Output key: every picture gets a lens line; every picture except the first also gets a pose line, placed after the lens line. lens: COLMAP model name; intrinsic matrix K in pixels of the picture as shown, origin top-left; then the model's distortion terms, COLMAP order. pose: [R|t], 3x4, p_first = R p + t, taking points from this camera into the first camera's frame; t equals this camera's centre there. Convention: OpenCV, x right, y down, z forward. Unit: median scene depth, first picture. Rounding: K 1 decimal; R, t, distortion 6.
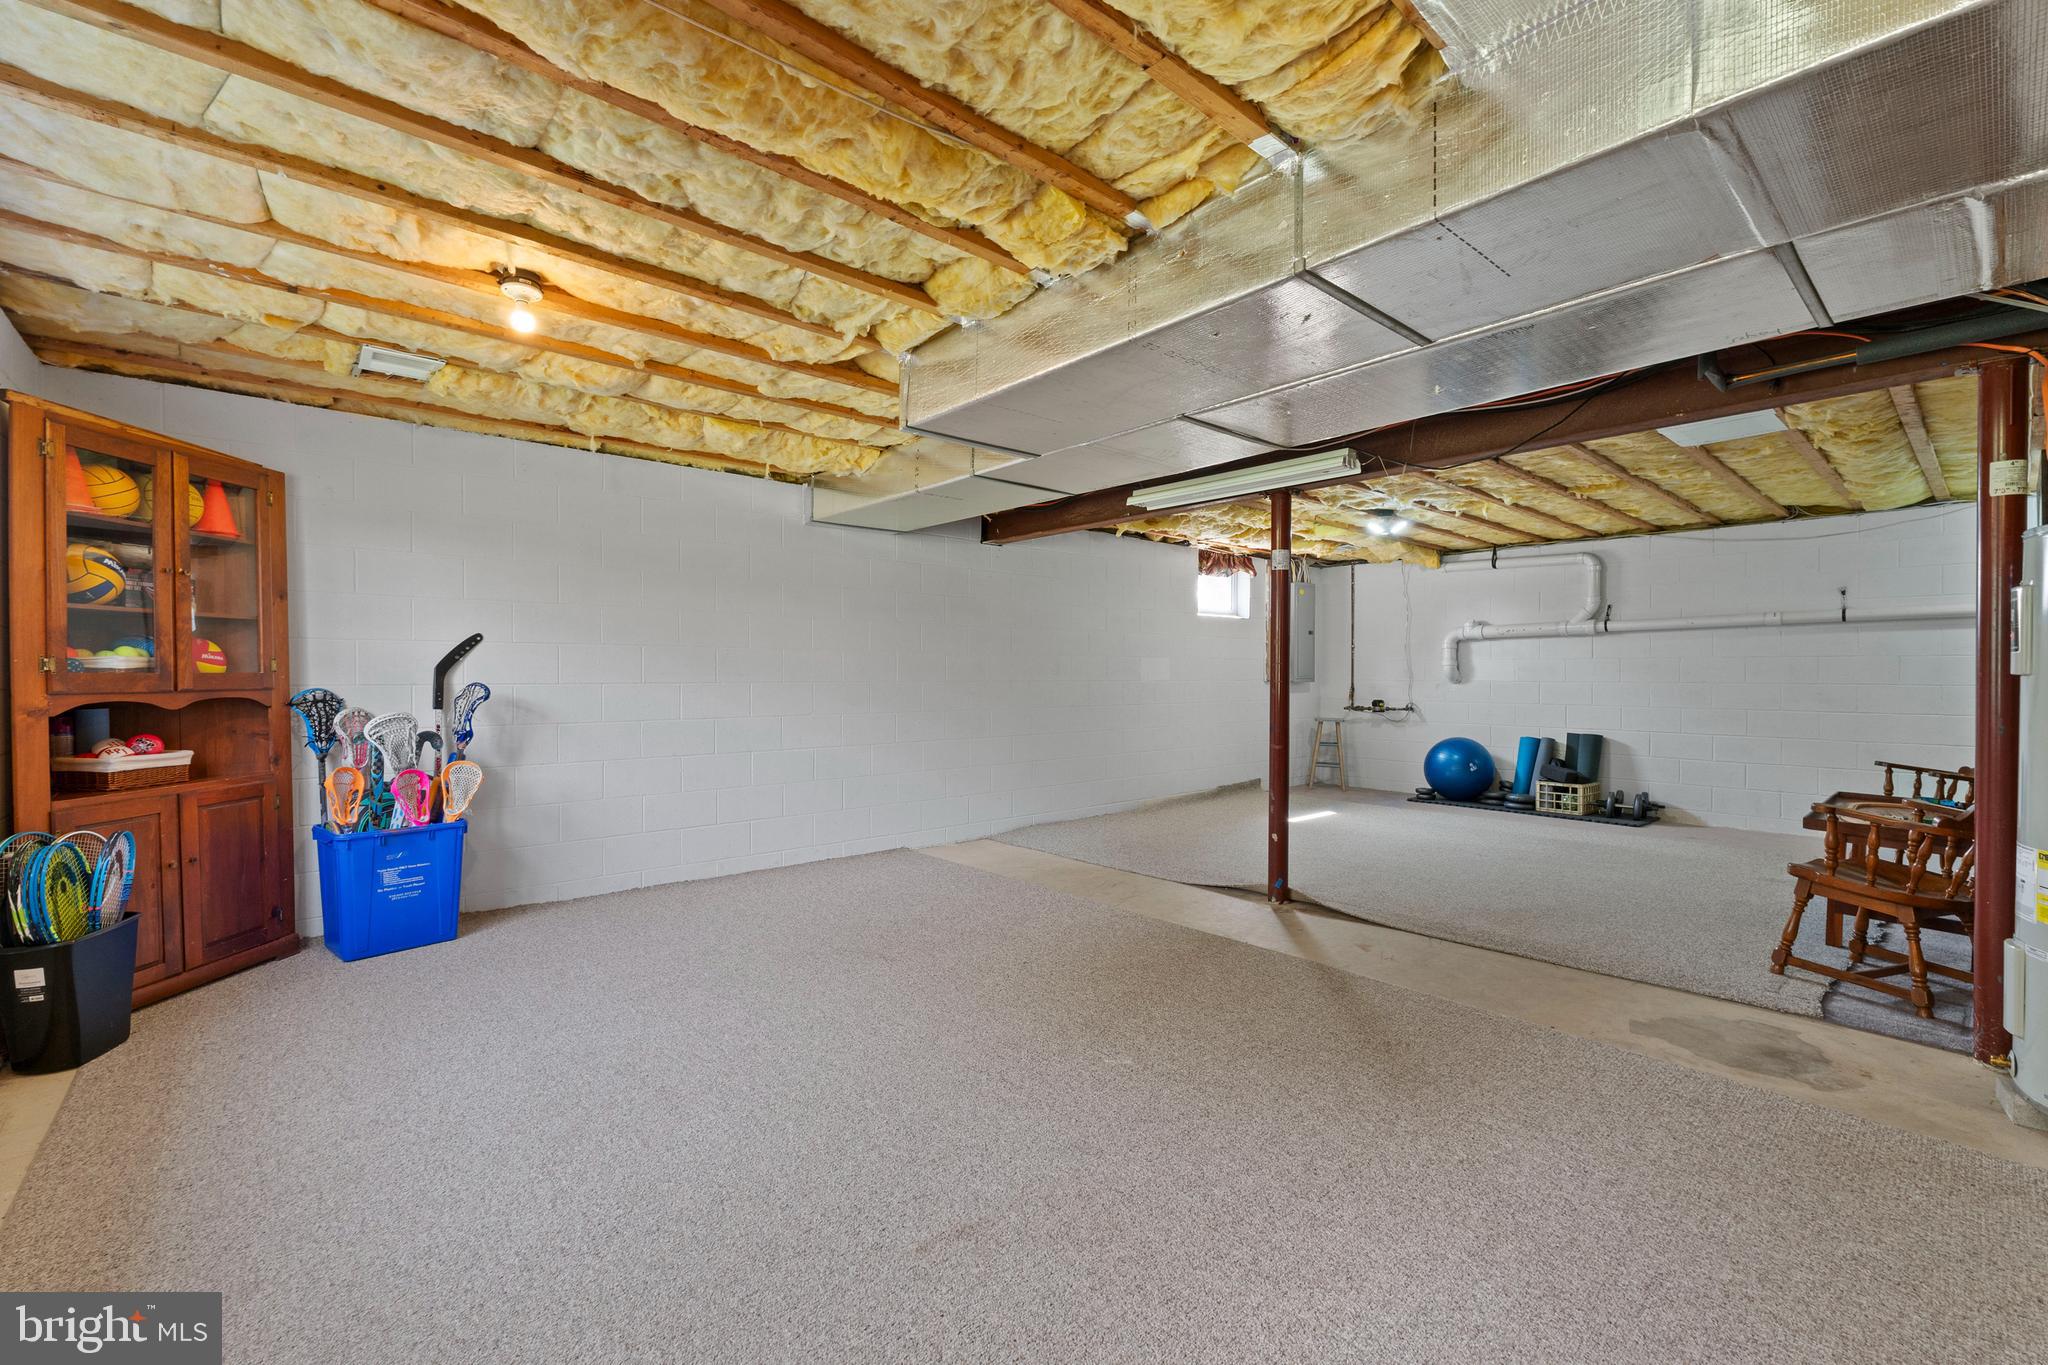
lens RADIAL K [[869.9, 0, 1032.5], [0, 869.9, 676.5], [0, 0, 1]] dist [0.007280, 0.000362]
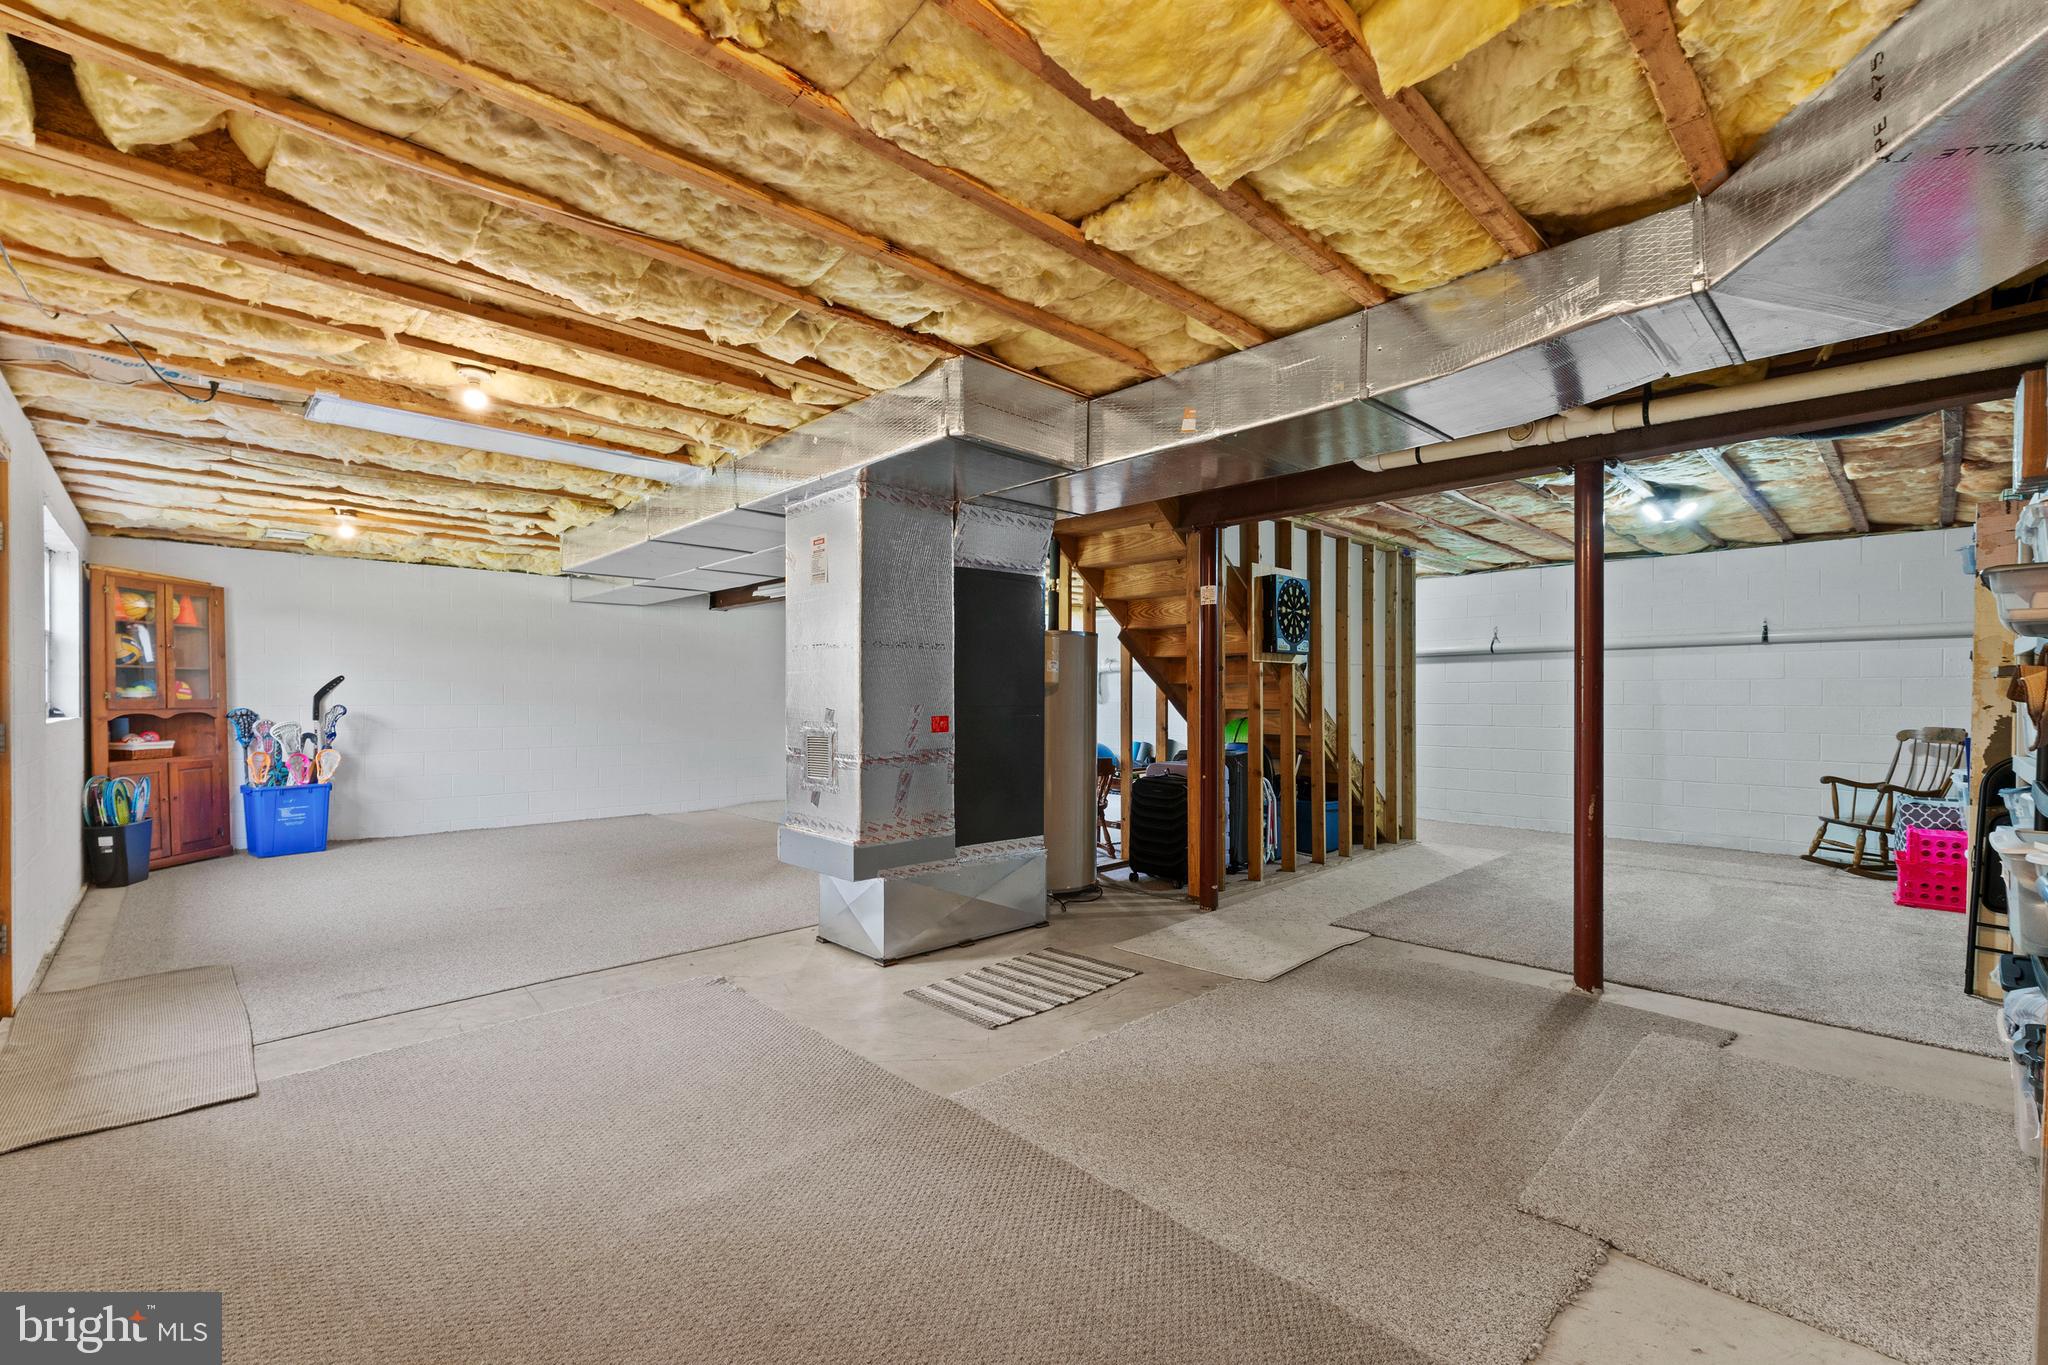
lens RADIAL K [[869.9, 0, 1014.7], [0, 869.9, 700.4], [0, 0, 1]] dist [0.007280, 0.000362]
pose [[0.999034, -0.003228, 0.043816, 0.688922], [0.003327, 0.999992, -0.002194, 0.007772], [-0.043809, 0.002337, 0.999037, -0.867908]]
